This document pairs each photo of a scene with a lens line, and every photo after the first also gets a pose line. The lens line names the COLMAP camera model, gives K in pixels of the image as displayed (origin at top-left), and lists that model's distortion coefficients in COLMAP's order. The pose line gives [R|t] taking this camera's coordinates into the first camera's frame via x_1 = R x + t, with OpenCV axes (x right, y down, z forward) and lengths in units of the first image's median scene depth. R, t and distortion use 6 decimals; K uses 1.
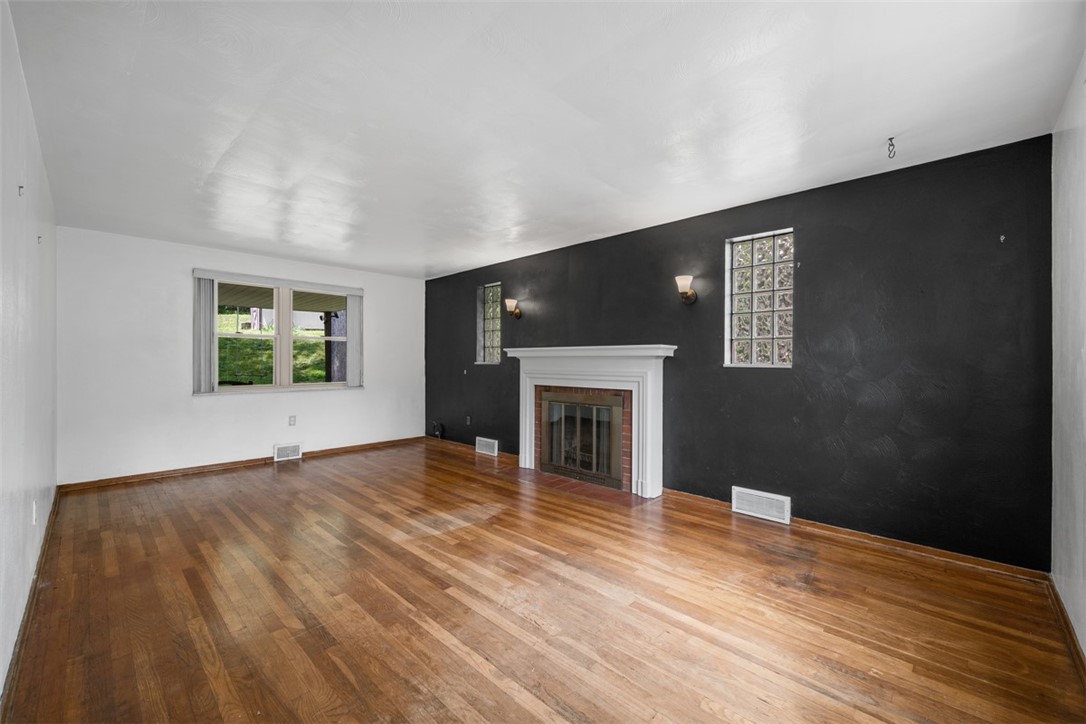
lens RADIAL K [[439.7, 0, 545.2], [0, 439.7, 360.9], [0, 0, 1]] dist [0.000947, 0.000027]
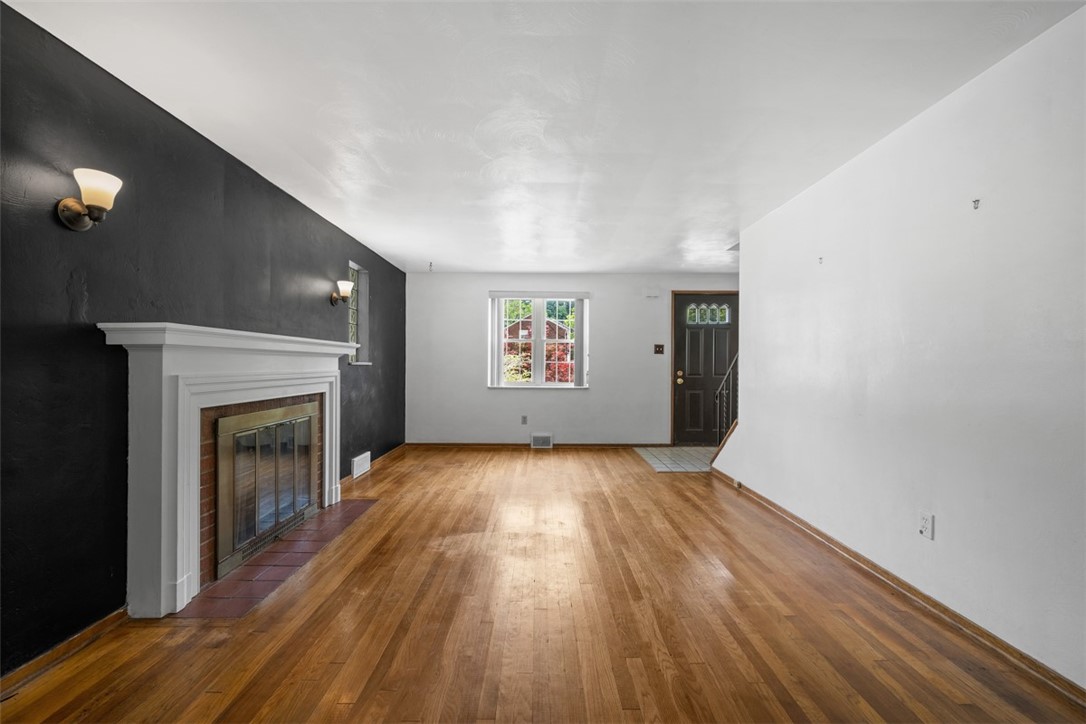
lens RADIAL K [[424.5, 0, 543.0], [0, 424.5, 362.0], [0, 0, 1]] dist [0.000641, -0.000095]
pose [[-0.692160, -0.004604, 0.721730, -0.741654], [-0.008737, 0.999960, -0.002000, 0.004281], [-0.721691, -0.007691, -0.692172, 1.308394]]
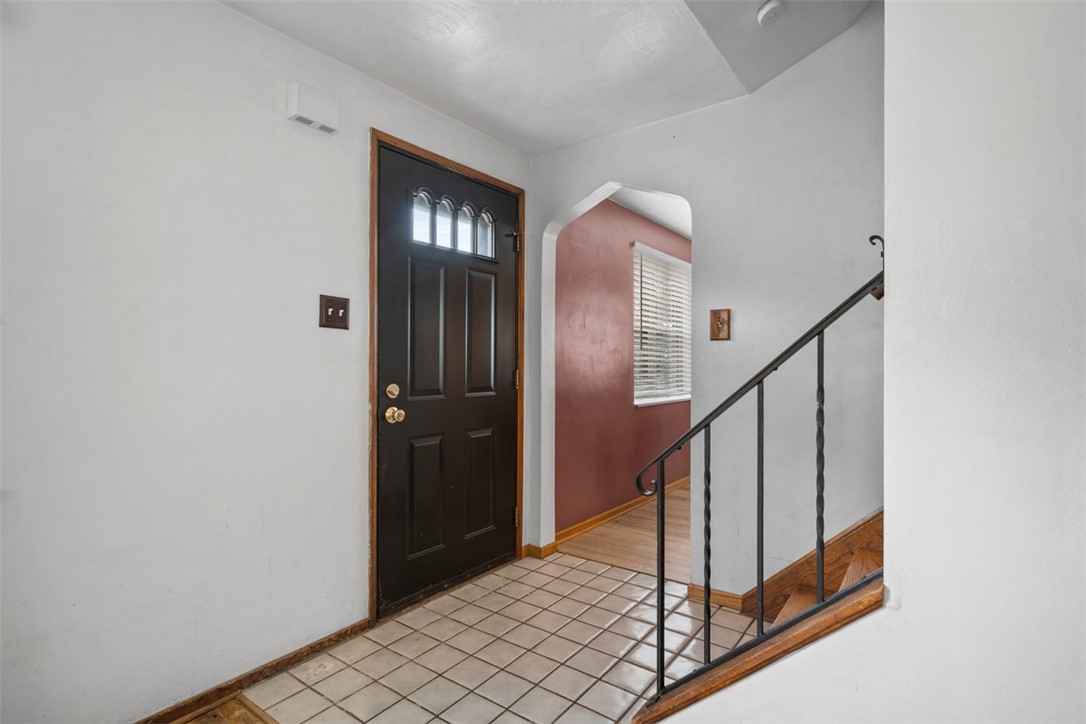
lens RADIAL K [[535.7, 0, 543.0], [0, 535.7, 362.0], [0, 0, 1]] dist [0.028405, 0.000094]
pose [[-0.993367, -0.006196, -0.114819, -0.080932], [-0.005760, 0.999975, -0.004130, 0.005586], [0.114842, -0.003442, -0.993378, 0.543252]]
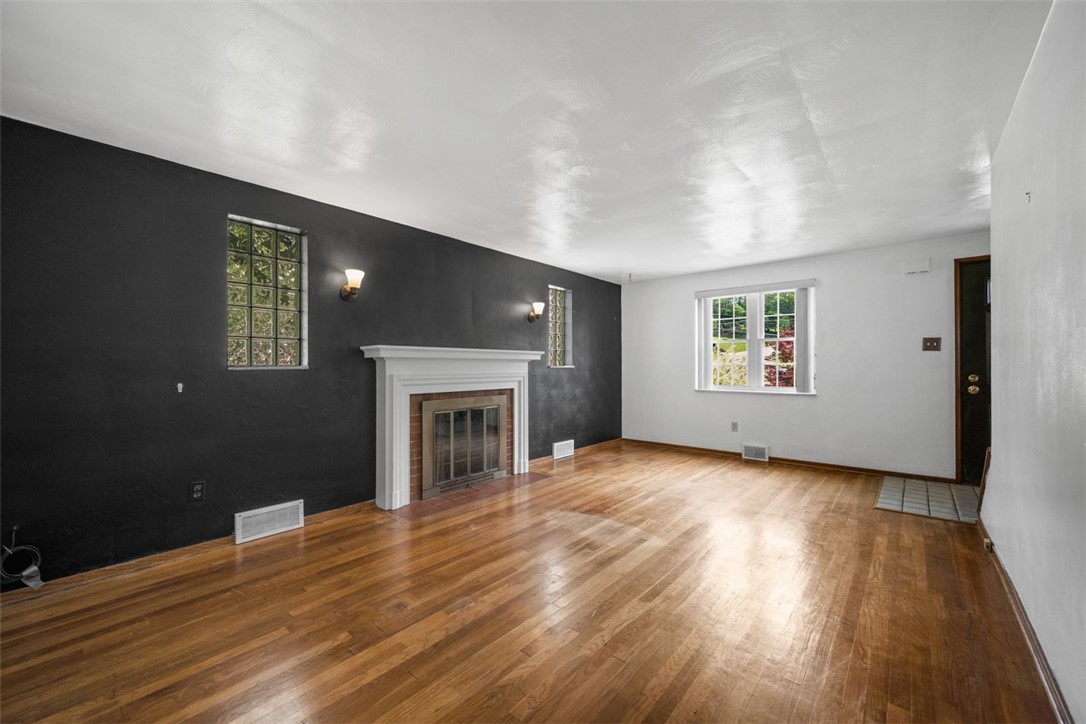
lens RADIAL K [[424.5, 0, 543.0], [0, 424.5, 362.0], [0, 0, 1]] dist [0.000641, -0.000095]
pose [[-0.043840, 0.005062, 0.999026, -0.976586], [0.001170, 0.999987, -0.005015, 0.001712], [-0.999038, 0.000949, -0.043846, 0.995523]]
